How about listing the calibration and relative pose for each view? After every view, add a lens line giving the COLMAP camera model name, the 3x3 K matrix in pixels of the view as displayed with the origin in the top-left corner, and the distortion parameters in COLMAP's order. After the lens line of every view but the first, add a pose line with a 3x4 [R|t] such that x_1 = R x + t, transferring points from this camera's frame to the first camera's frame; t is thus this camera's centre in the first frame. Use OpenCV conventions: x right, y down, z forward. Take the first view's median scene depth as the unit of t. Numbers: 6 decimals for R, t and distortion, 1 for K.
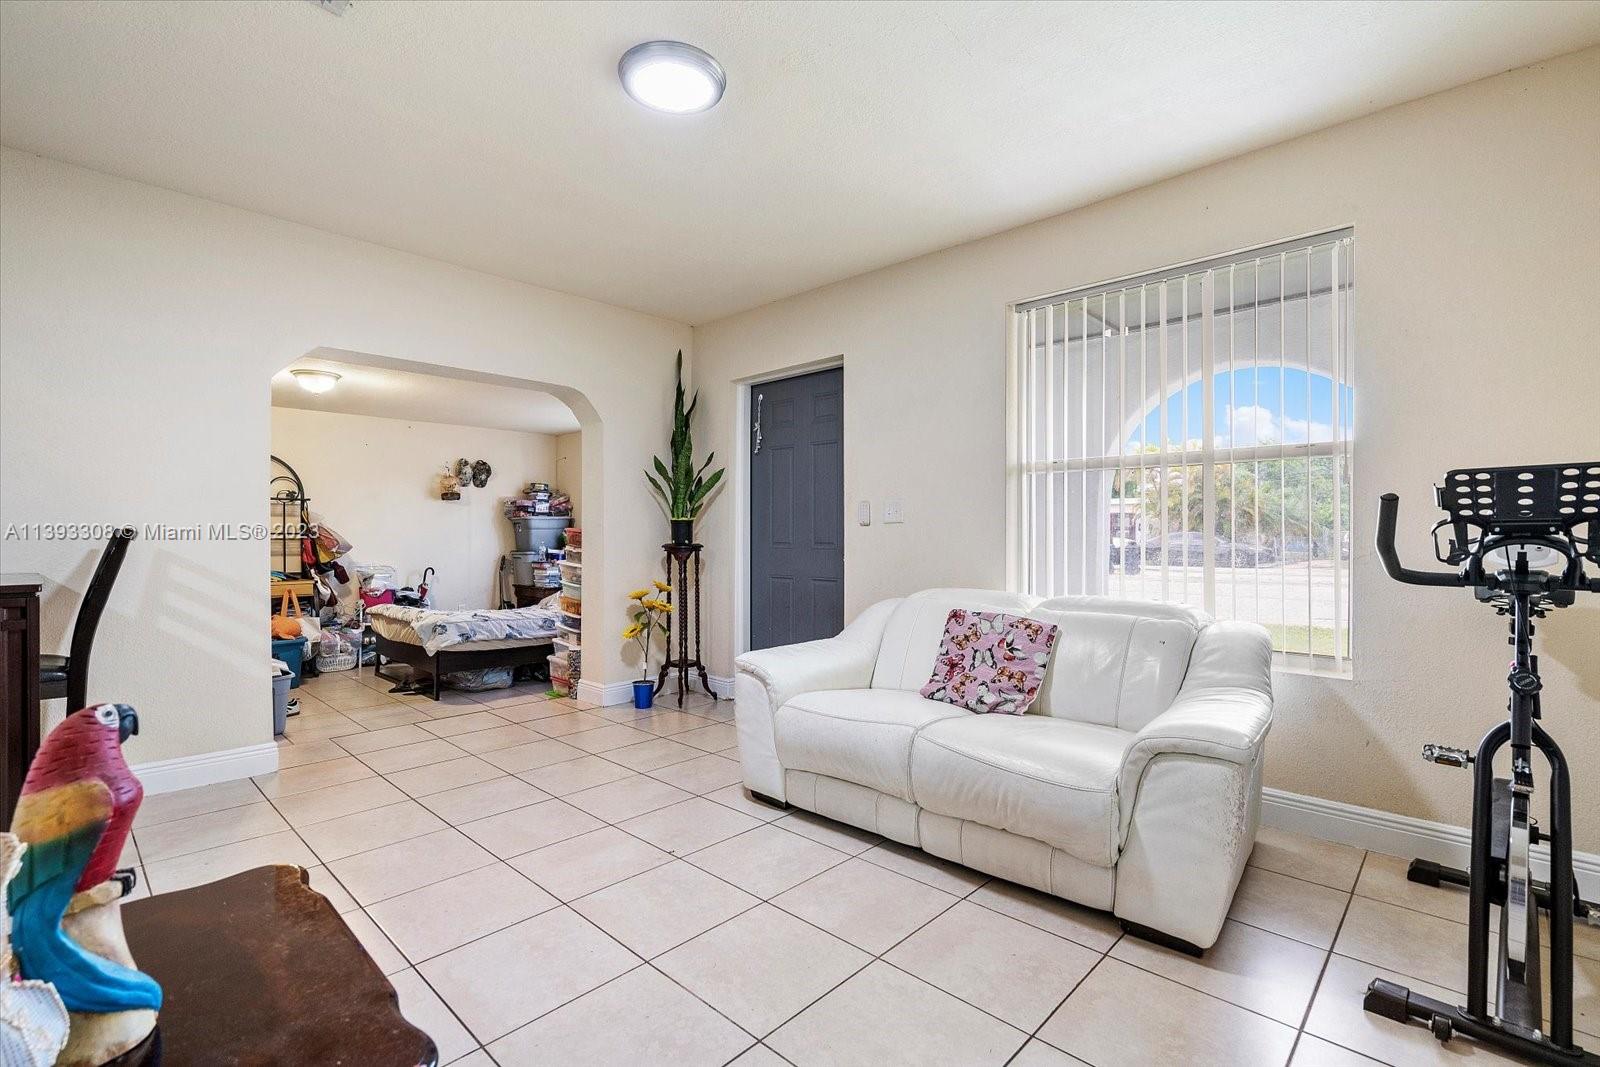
lens RADIAL K [[803.2, 0, 800.0], [0, 803.2, 533.5], [0, 0, 1]] dist [-0.023056, 0.011273]
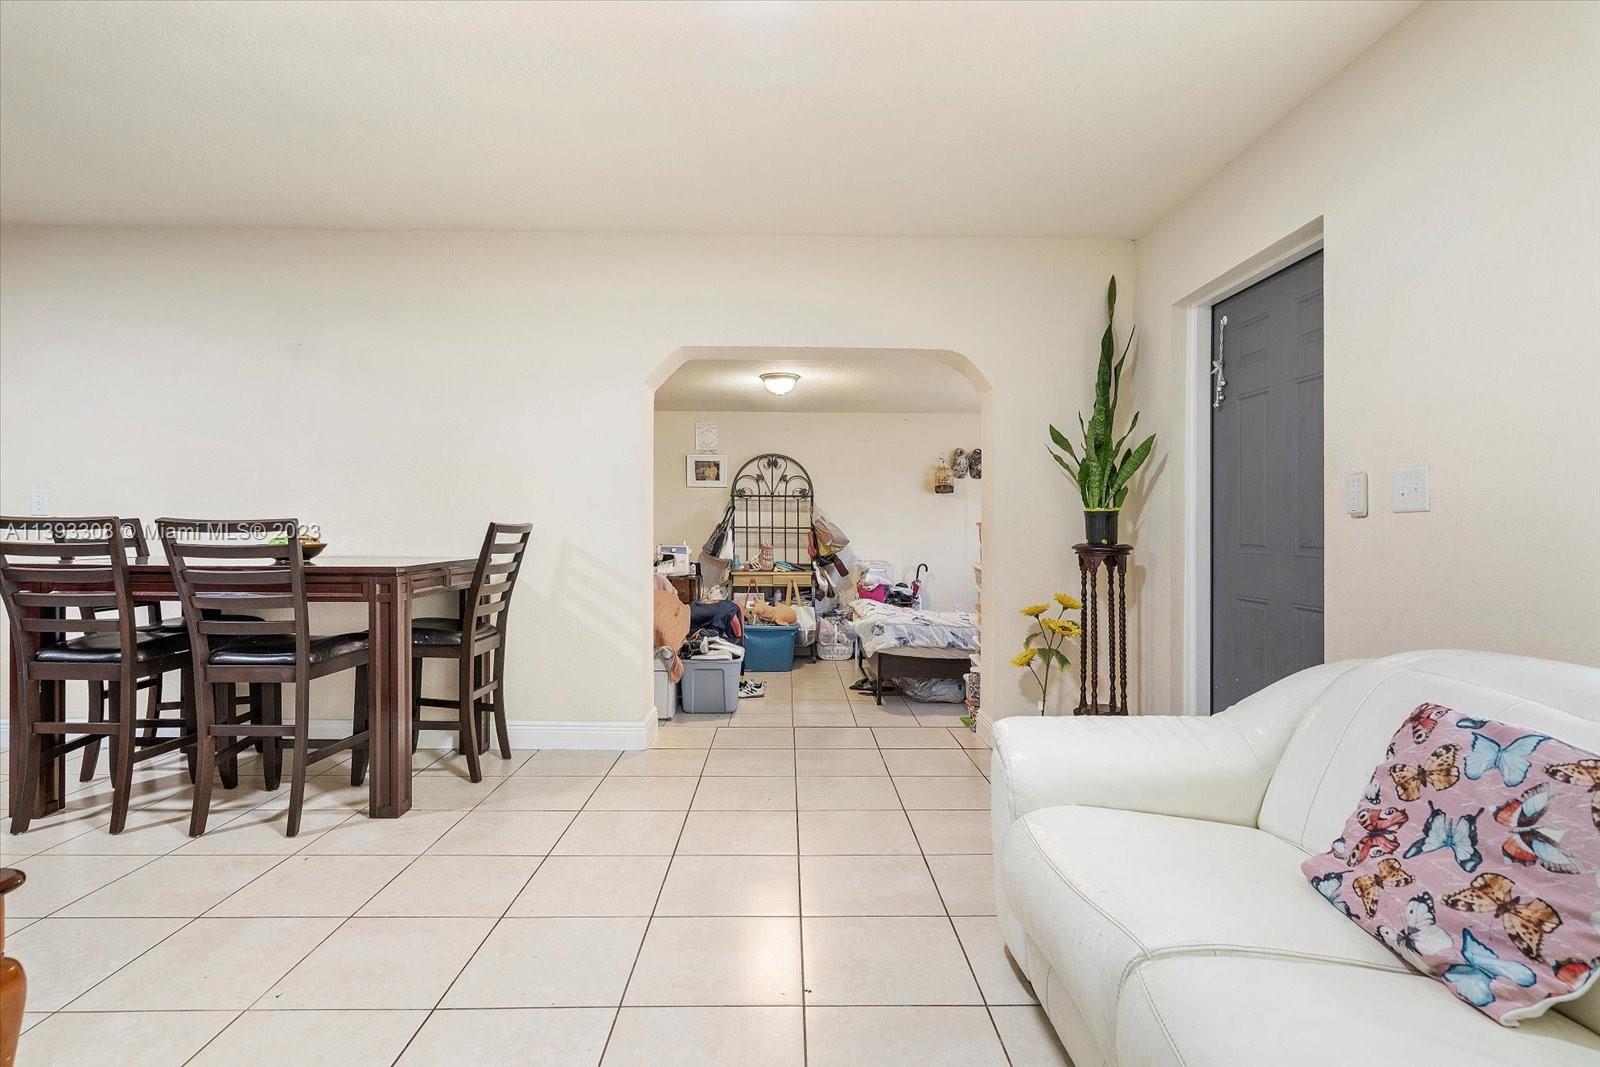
lens RADIAL K [[803.2, 0, 800.0], [0, 803.2, 533.5], [0, 0, 1]] dist [-0.023056, 0.011273]
pose [[0.666942, 0.008849, -0.745057, 0.206823], [-0.004621, 0.999959, 0.007740, -0.001063], [0.745095, -0.001719, 0.666956, 0.320256]]
